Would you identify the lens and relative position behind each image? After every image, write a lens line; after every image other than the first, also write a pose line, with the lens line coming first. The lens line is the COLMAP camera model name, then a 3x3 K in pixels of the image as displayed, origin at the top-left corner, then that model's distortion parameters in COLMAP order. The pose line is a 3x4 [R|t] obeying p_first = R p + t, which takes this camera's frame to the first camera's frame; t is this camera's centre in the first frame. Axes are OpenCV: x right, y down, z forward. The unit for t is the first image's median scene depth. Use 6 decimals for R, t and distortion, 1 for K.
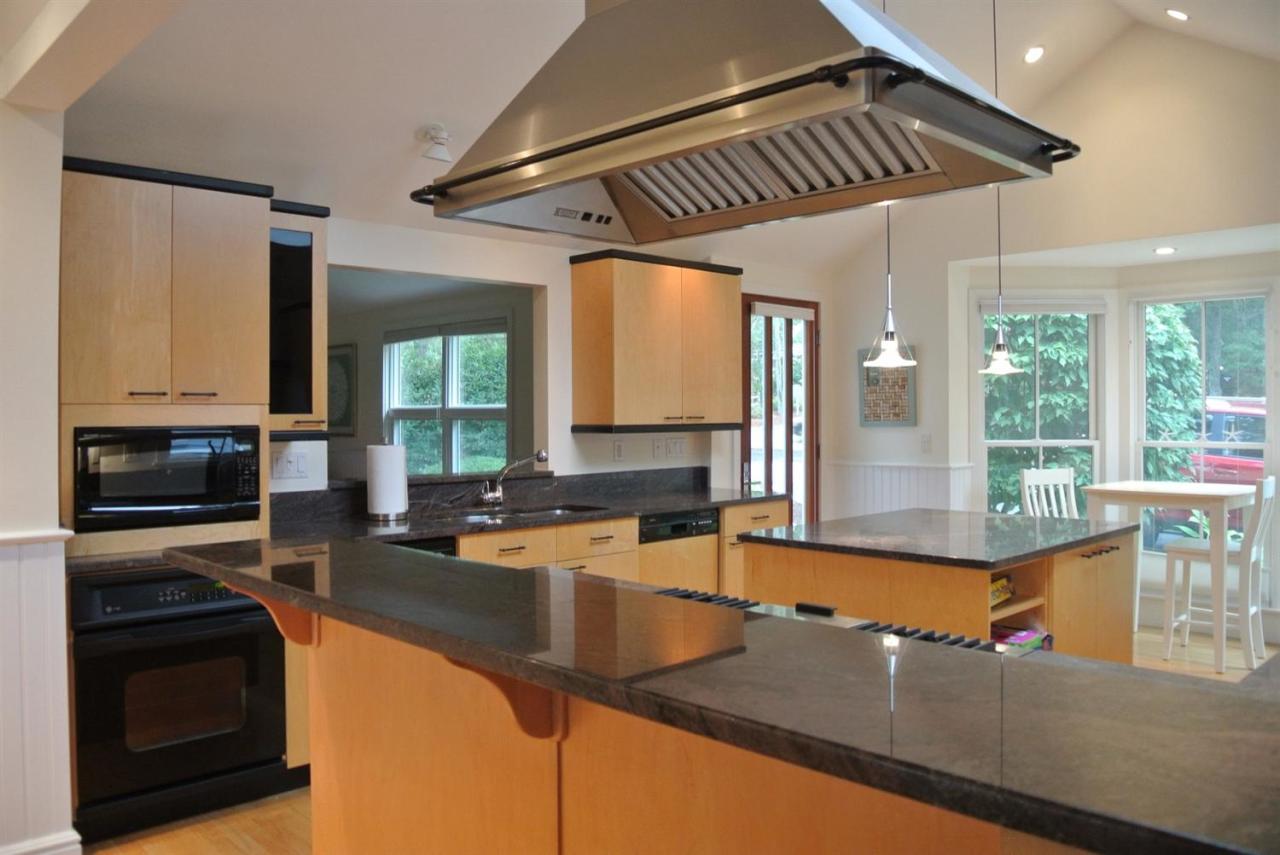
lens RADIAL K [[990.6, 0, 633.8], [0, 990.6, 411.6], [0, 0, 1]] dist [-0.087150, 0.040334]
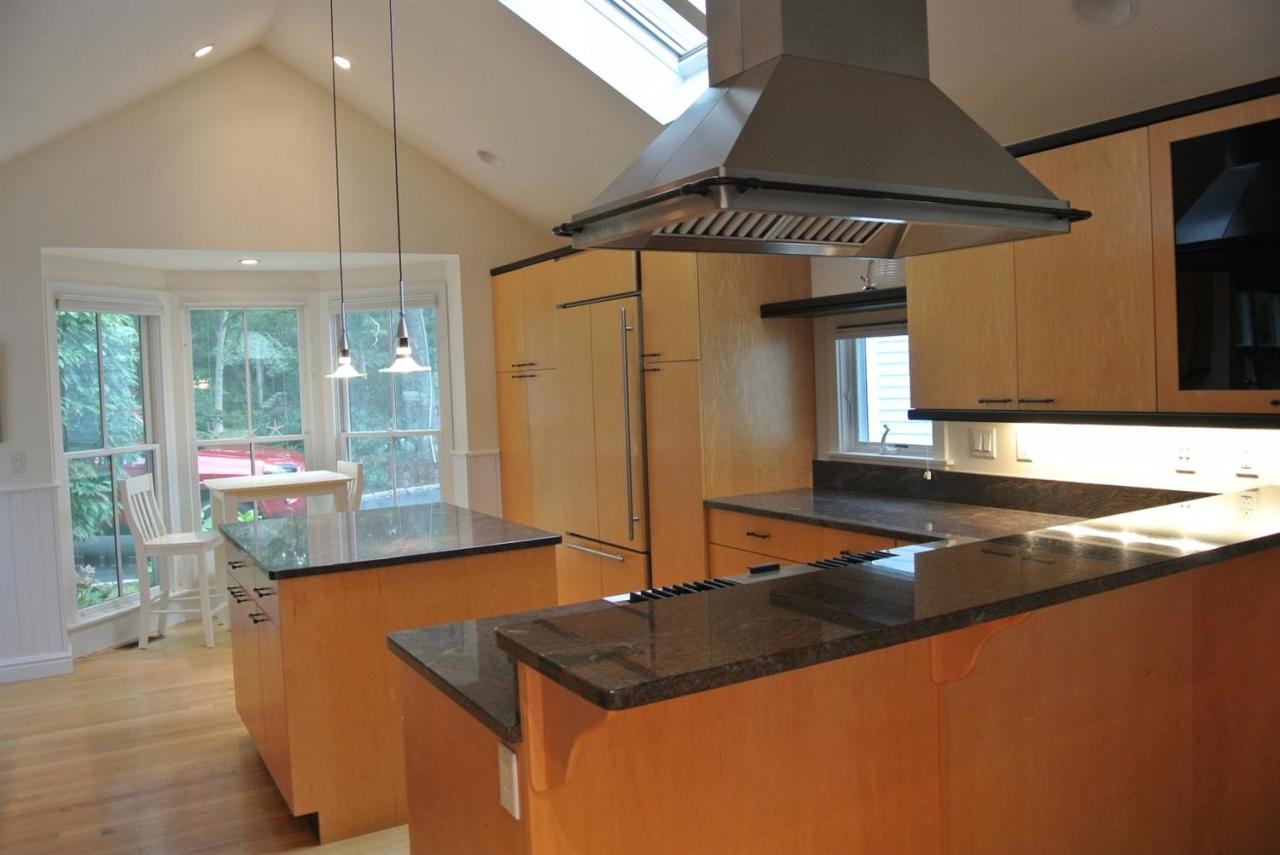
lens RADIAL K [[990.6, 0, 633.8], [0, 990.6, 411.6], [0, 0, 1]] dist [-0.087150, 0.040334]
pose [[0.220500, -0.039388, 0.974591, -0.534311], [0.037242, 0.998796, 0.031941, -0.023344], [-0.974676, 0.029252, 0.221701, 0.434449]]
